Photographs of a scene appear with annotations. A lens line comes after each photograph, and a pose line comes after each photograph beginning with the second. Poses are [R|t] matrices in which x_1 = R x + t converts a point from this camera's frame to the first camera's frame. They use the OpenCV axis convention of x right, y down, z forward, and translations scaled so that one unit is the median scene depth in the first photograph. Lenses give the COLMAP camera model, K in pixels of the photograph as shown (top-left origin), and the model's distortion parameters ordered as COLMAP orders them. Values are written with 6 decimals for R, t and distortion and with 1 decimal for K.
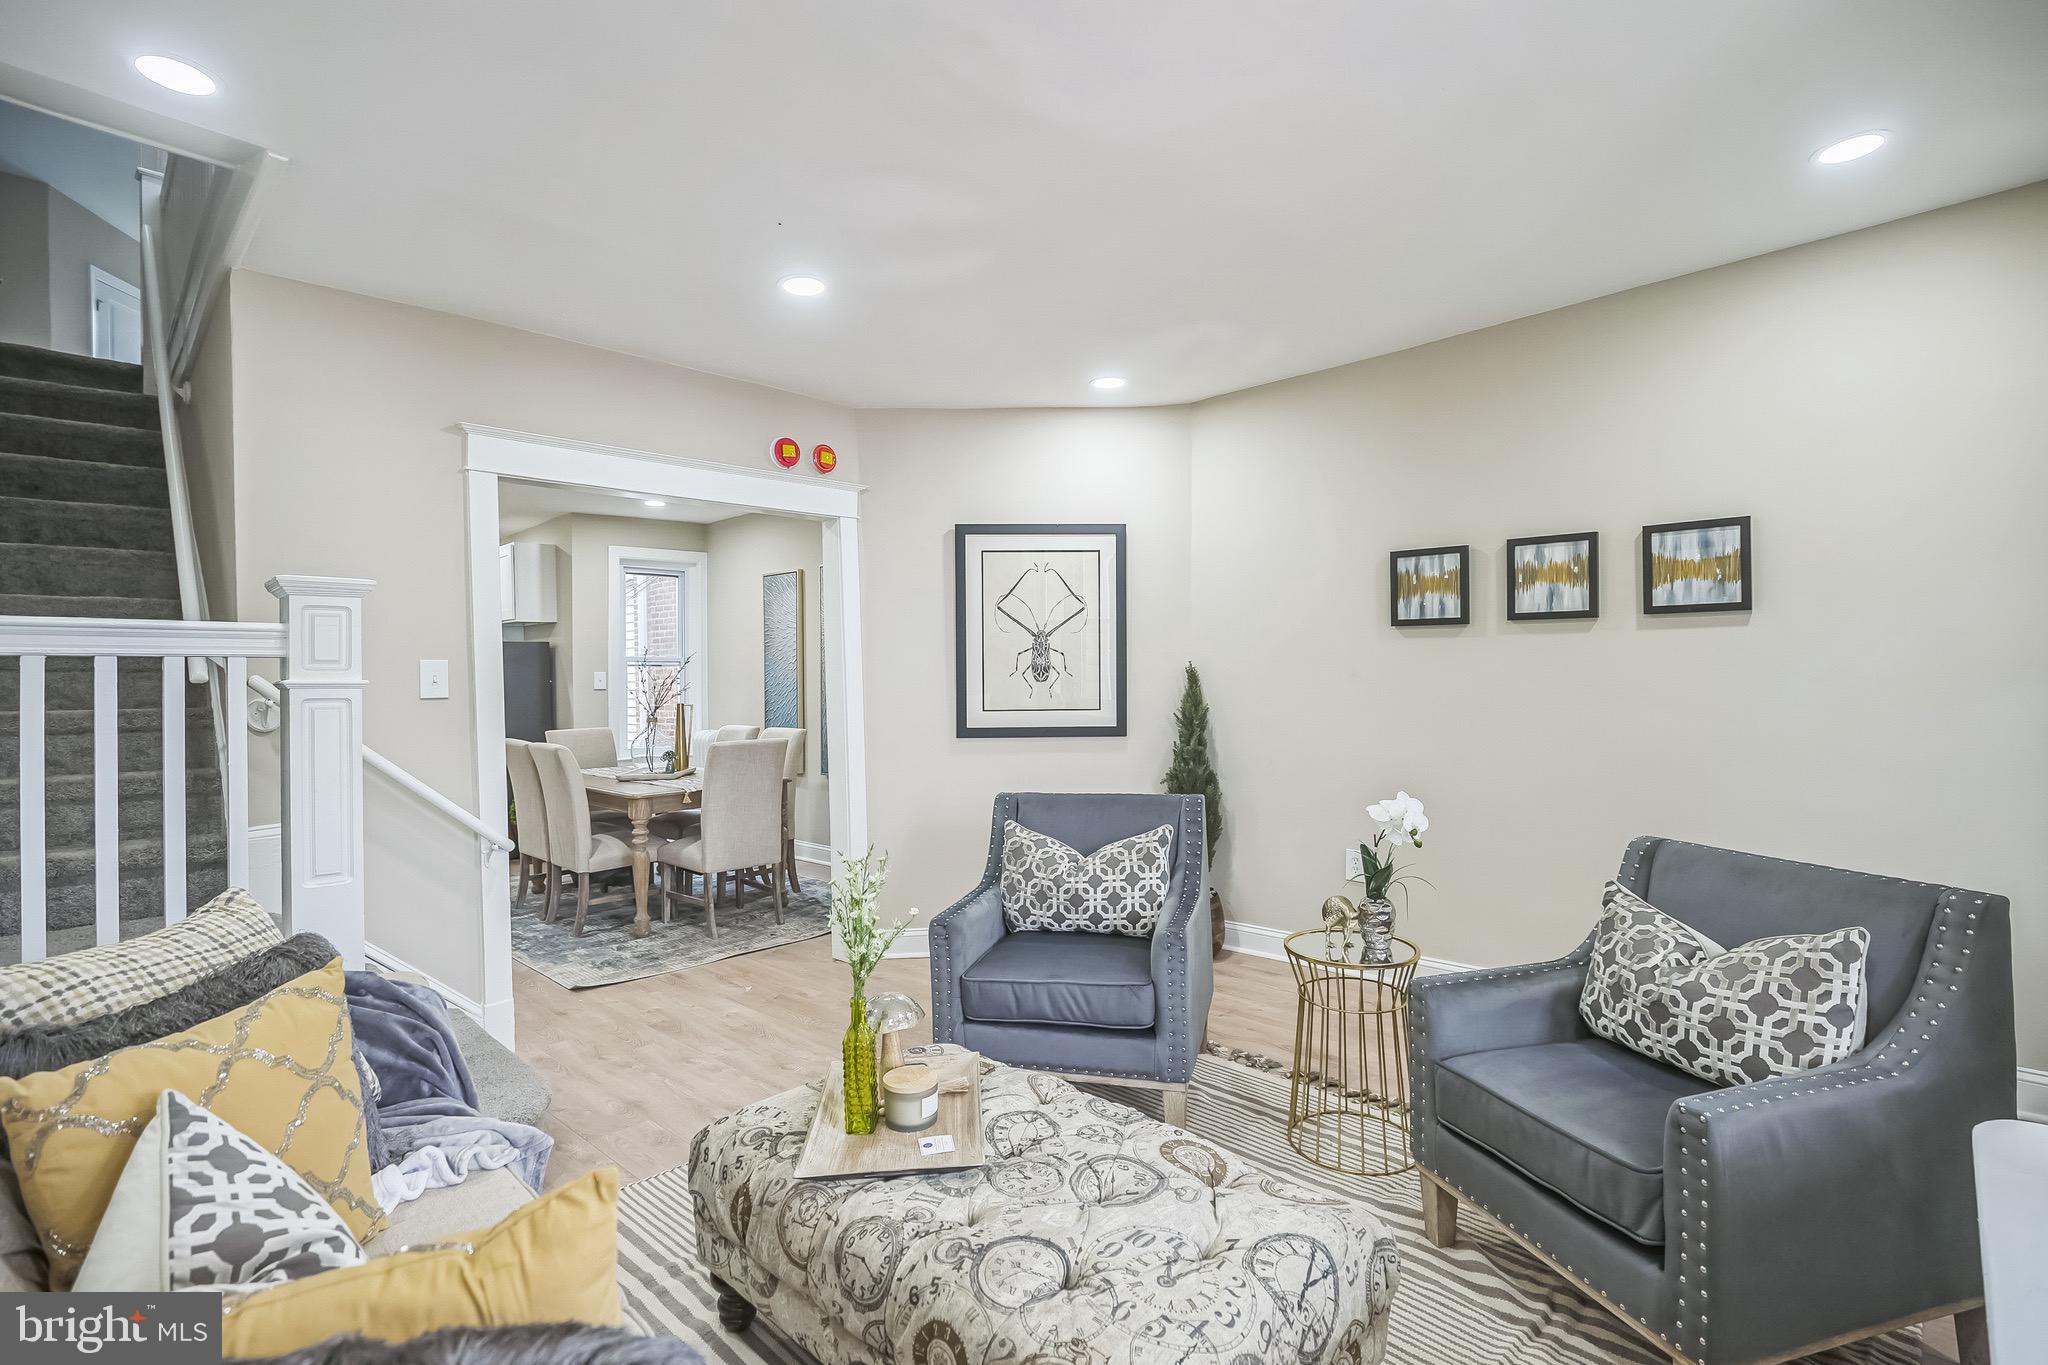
lens RADIAL K [[961.5, 0, 1027.8], [0, 961.5, 669.4], [0, 0, 1]] dist [-0.017205, -0.000468]
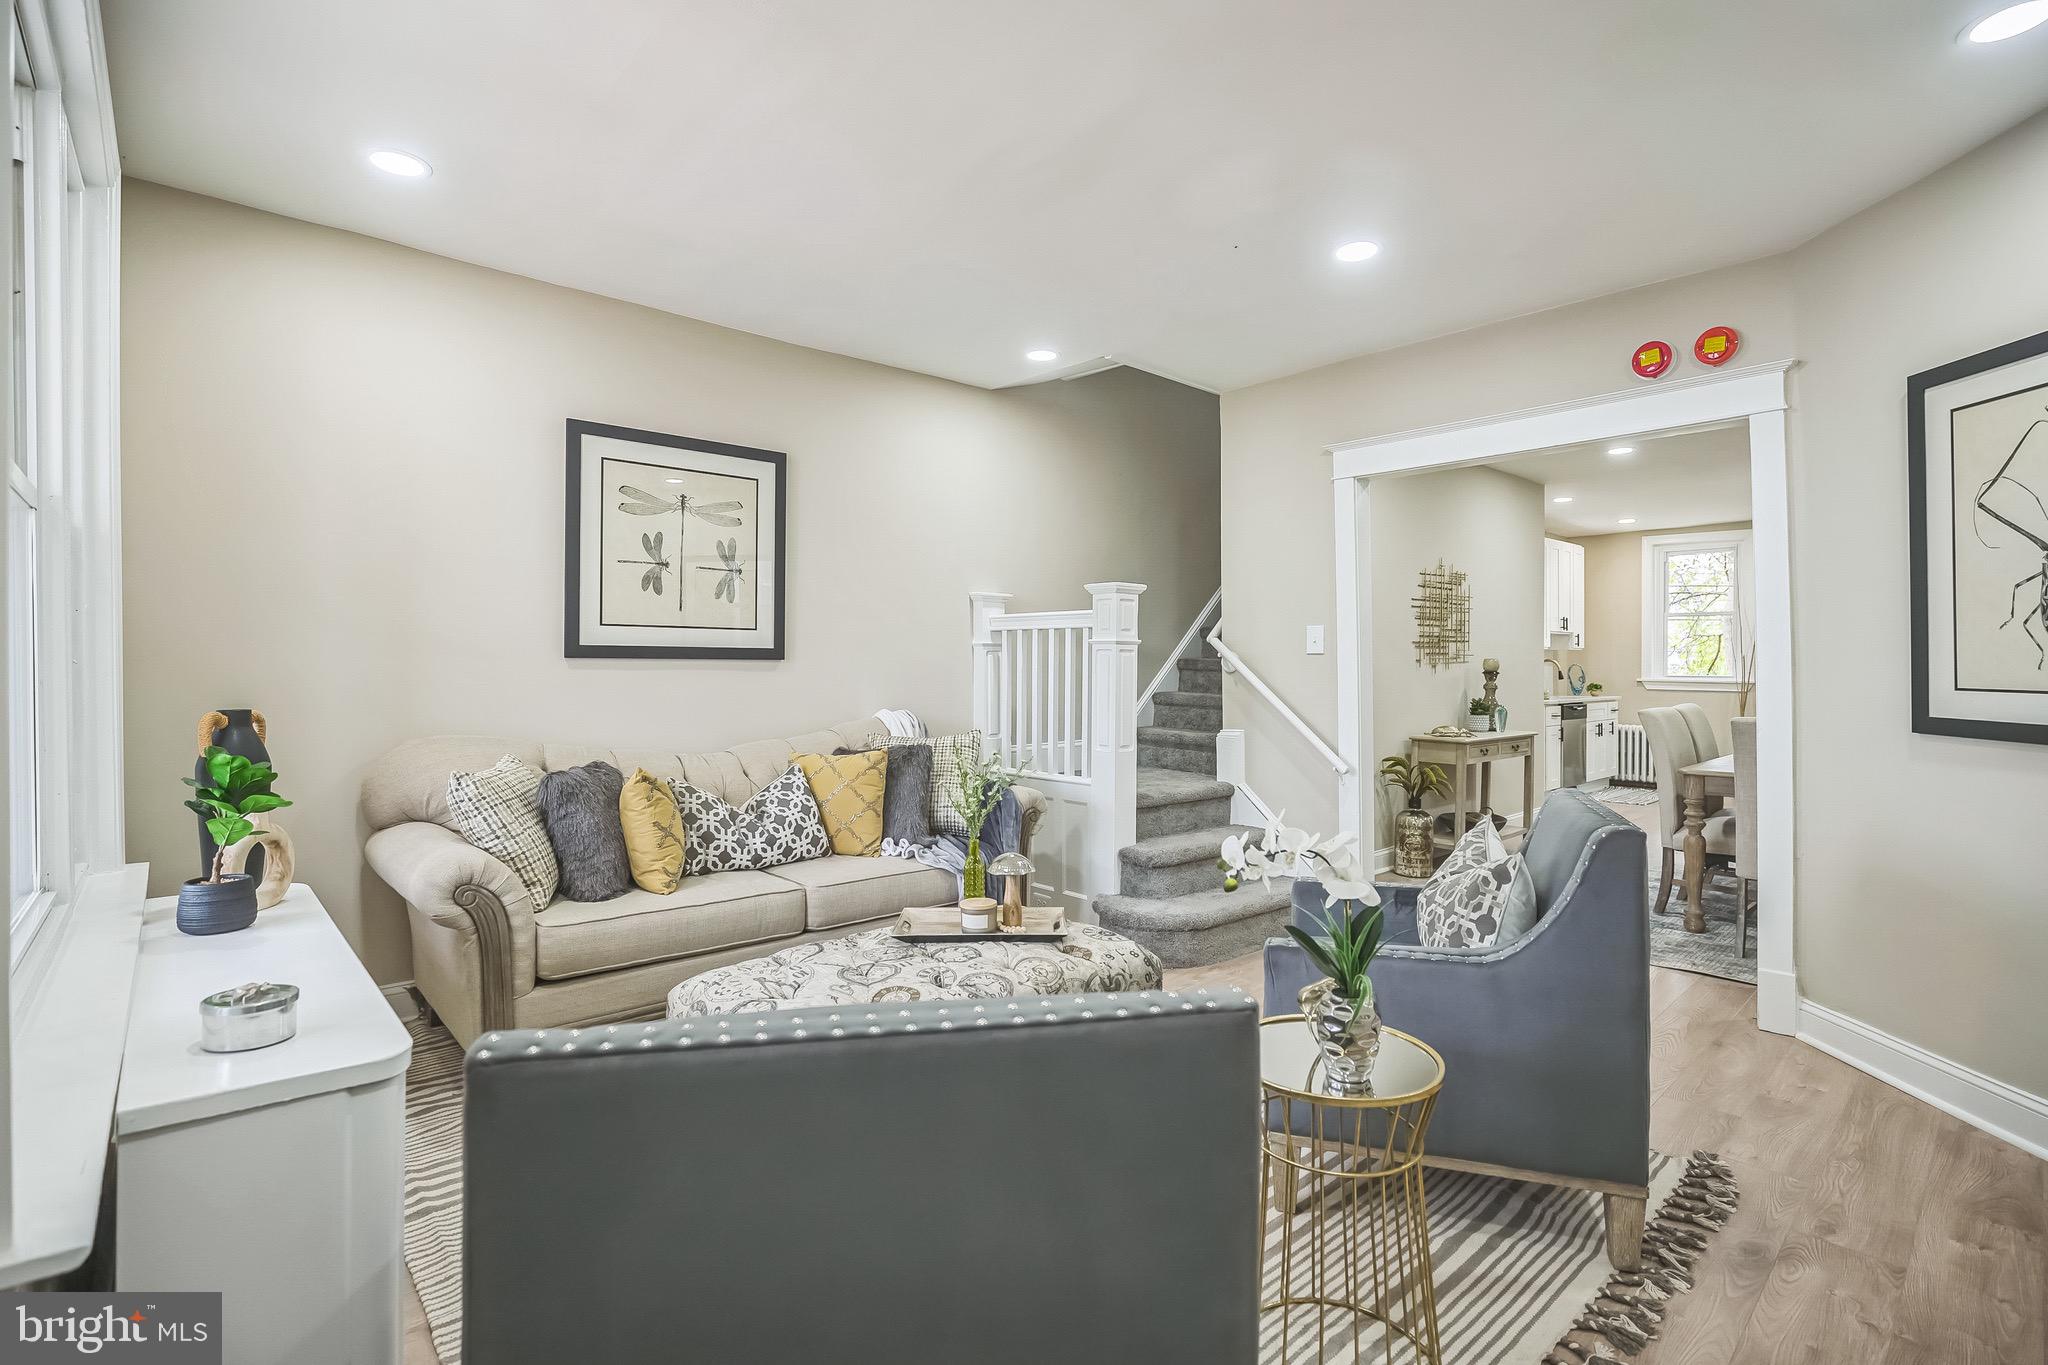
lens RADIAL K [[952.9, 0, 1019.9], [0, 952.9, 672.9], [0, 0, 1]] dist [-0.020017, 0.000062]
pose [[-0.072059, 0.025807, -0.997066, 0.730735], [0.008963, 0.999642, 0.025226, 0.018668], [0.997360, -0.007119, -0.072264, 0.644240]]
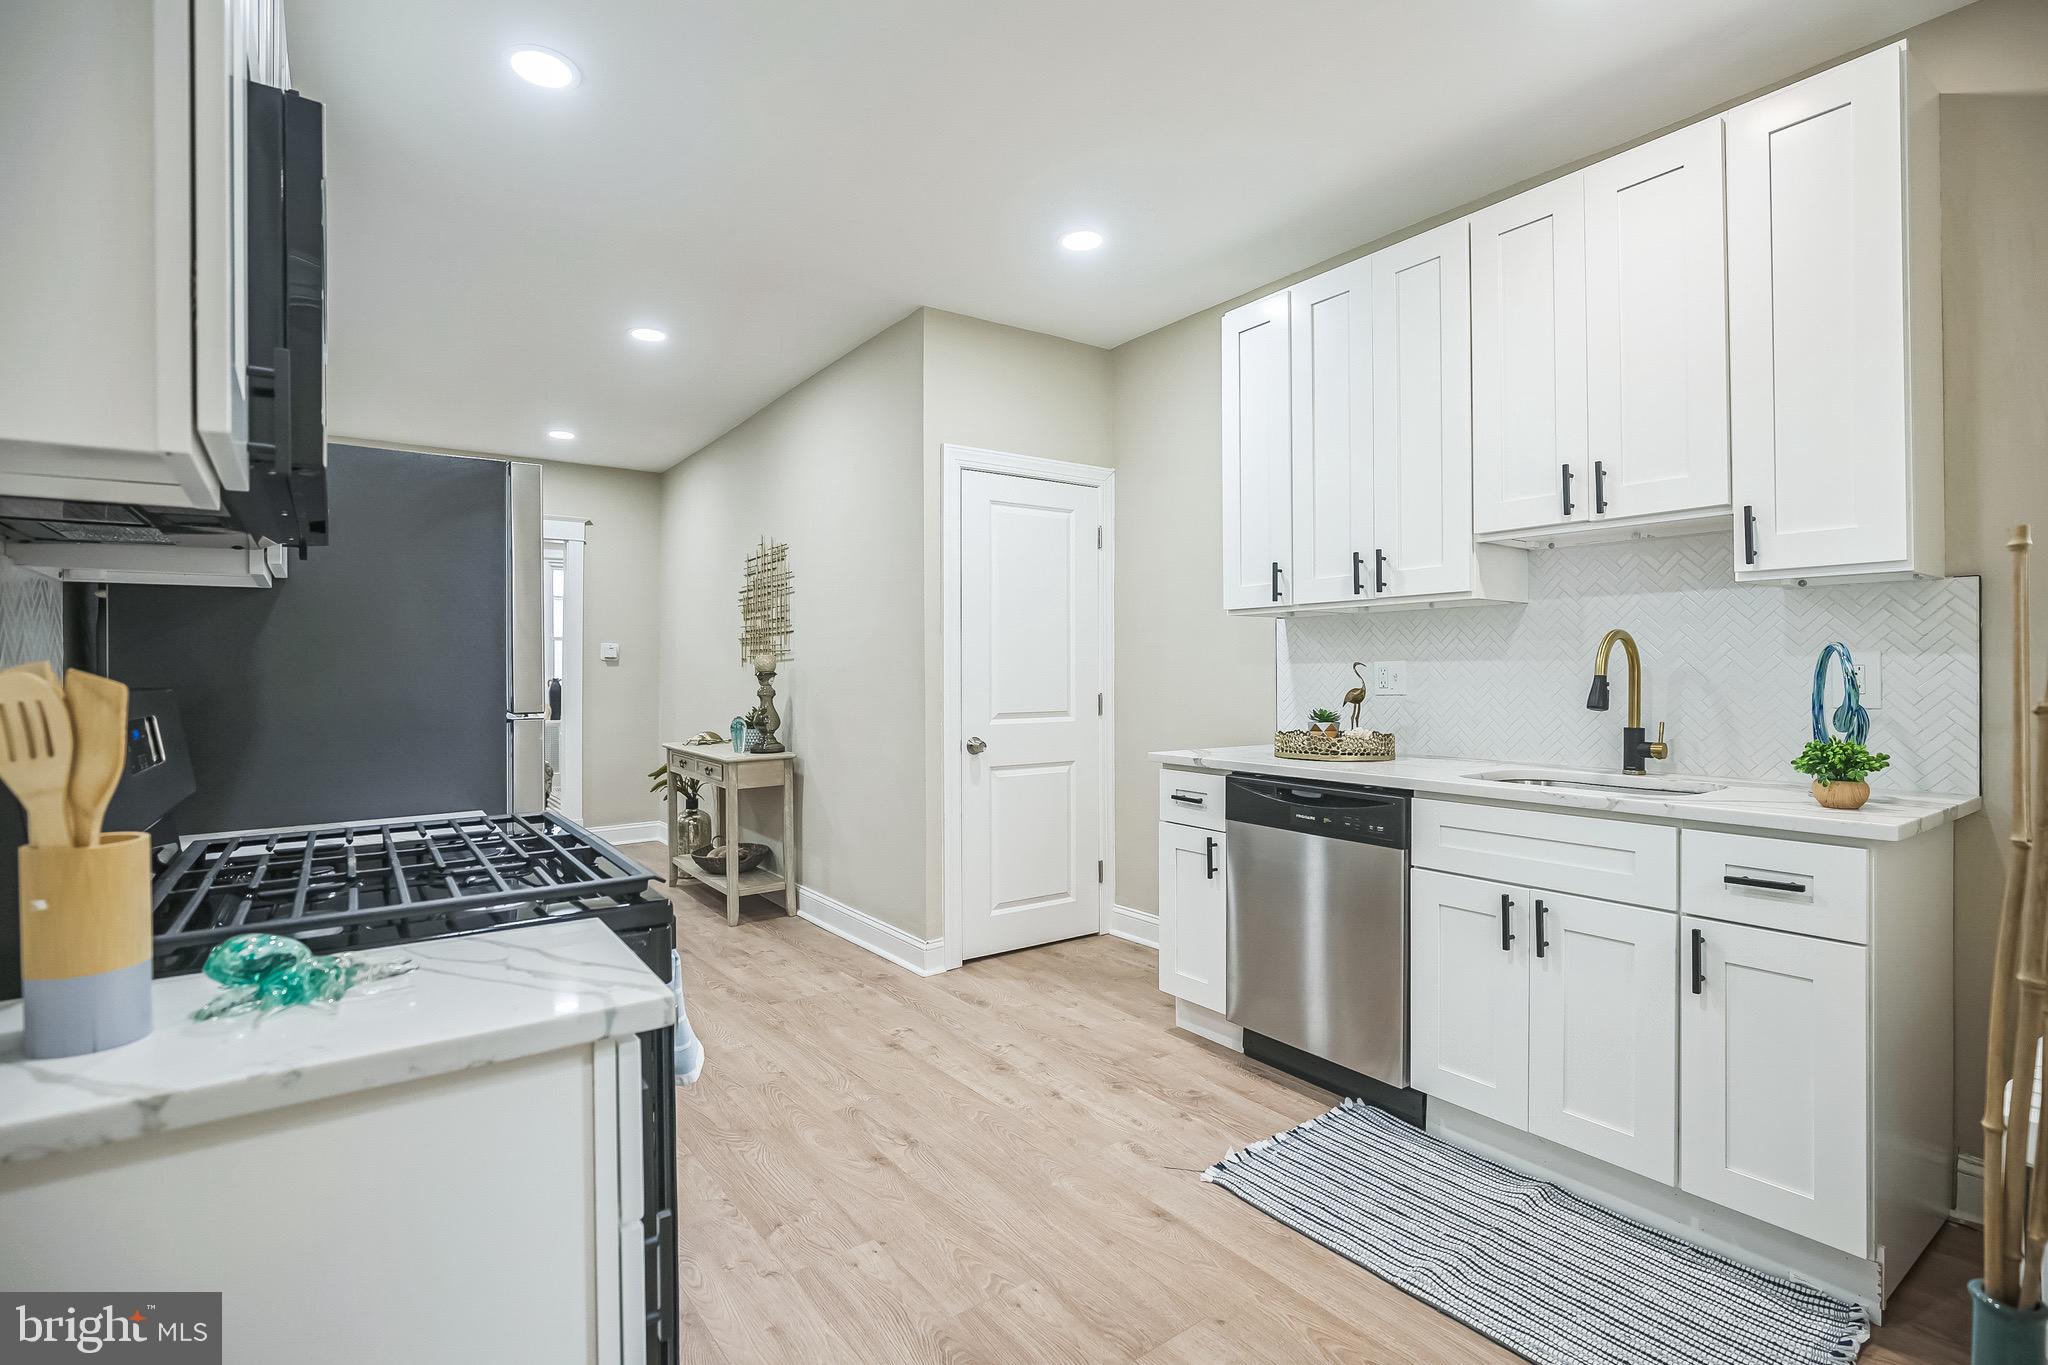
lens RADIAL K [[961.5, 0, 1027.8], [0, 961.5, 669.4], [0, 0, 1]] dist [-0.017205, -0.000468]
pose [[-0.985634, 0.022341, 0.167408, -1.782989], [0.020881, 0.999727, -0.010473, 0.089062], [-0.167597, -0.006827, -0.985832, 2.726562]]
